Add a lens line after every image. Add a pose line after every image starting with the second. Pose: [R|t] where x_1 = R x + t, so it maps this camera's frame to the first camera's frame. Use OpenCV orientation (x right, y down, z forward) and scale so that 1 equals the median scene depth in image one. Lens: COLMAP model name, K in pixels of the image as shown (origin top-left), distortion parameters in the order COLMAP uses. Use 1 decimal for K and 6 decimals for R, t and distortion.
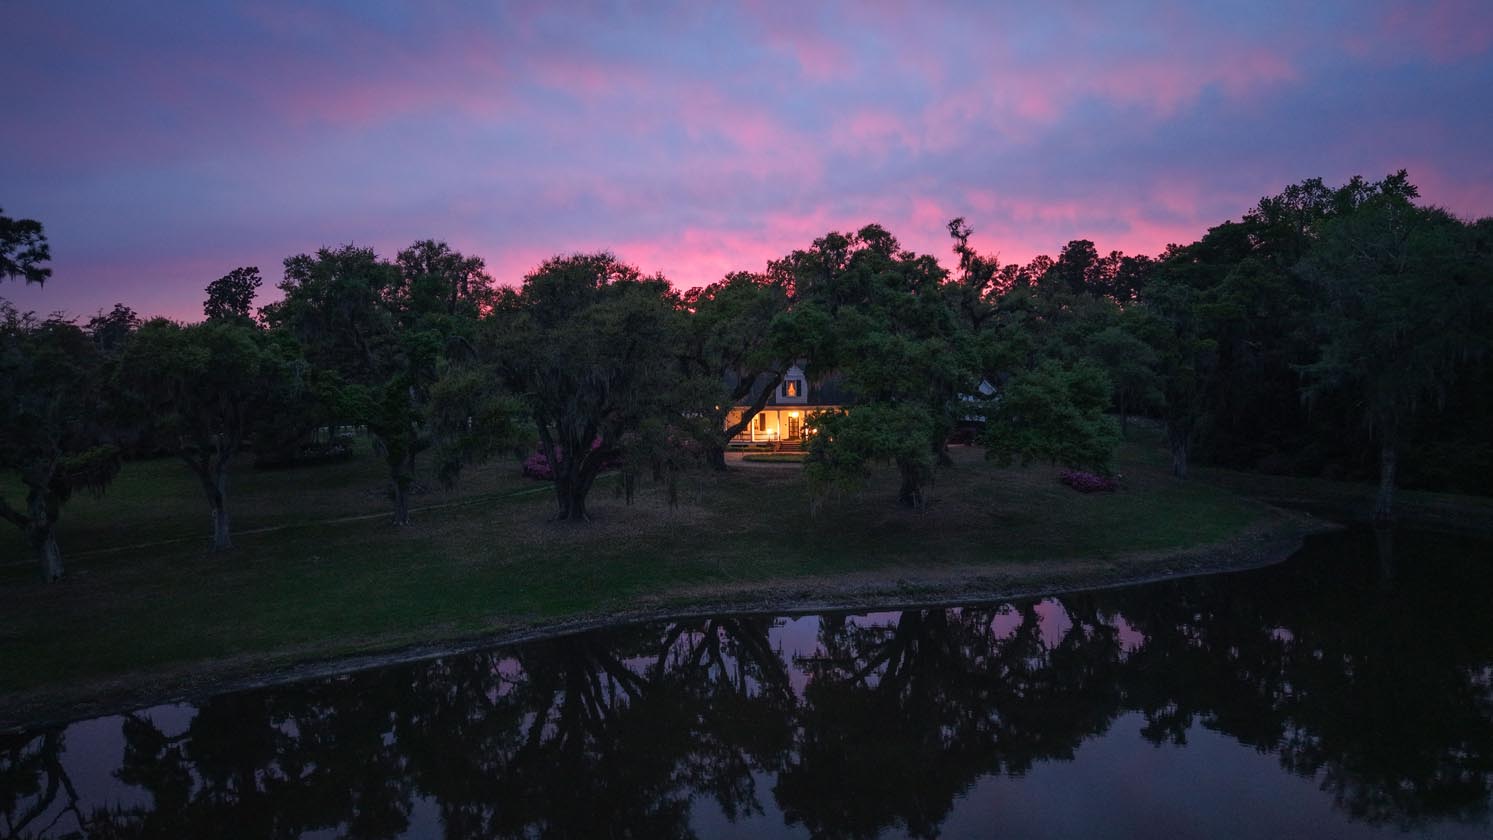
lens RADIAL K [[1166.6, 0, 746.5], [0, 1166.6, 420.0], [0, 0, 1]] dist [-0.003365, -0.003475]
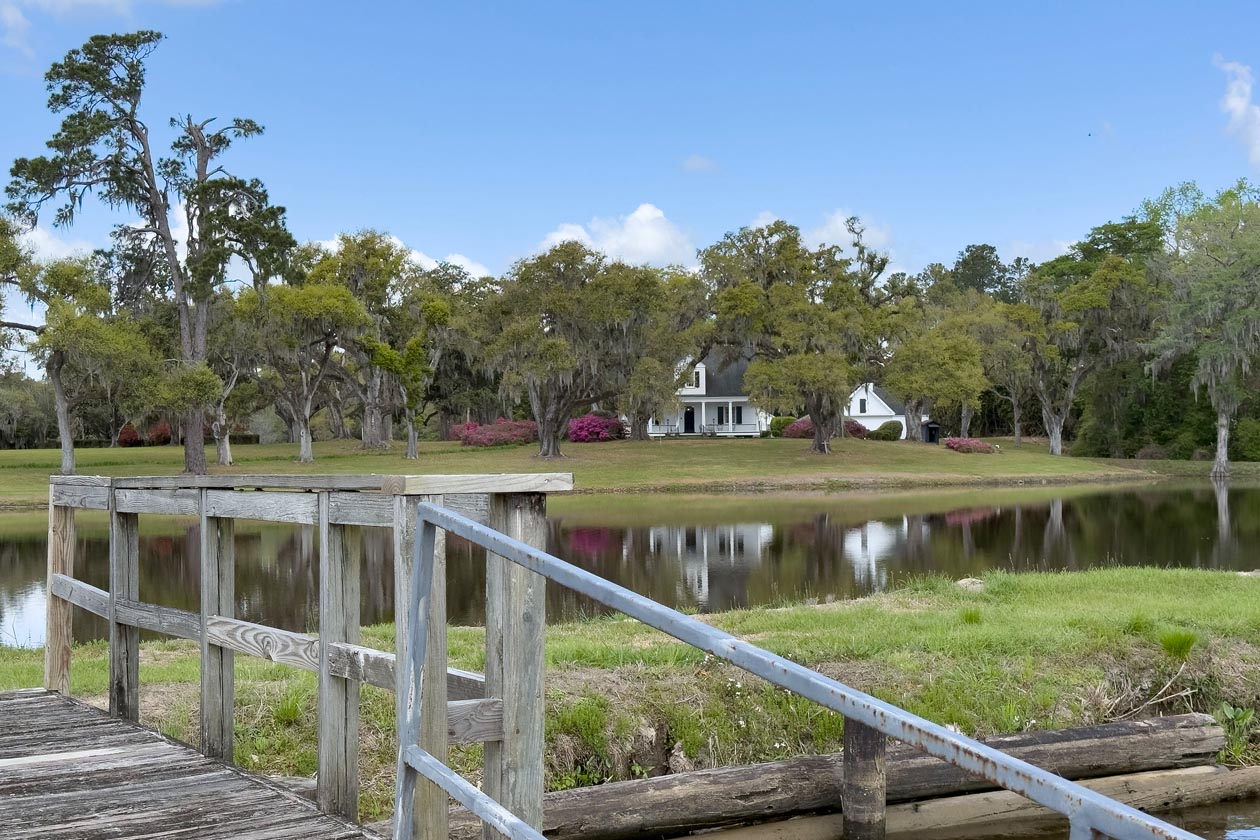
lens RADIAL K [[1714.4, 0, 630.0], [0, 1714.4, 420.0], [0, 0, 1]] dist [0.025834, 0.073214]
pose [[0.997566, 0.005978, 0.069470, -0.147708], [-0.002420, 0.998686, -0.051189, 0.107677], [-0.069684, 0.050896, 0.996270, -0.617774]]
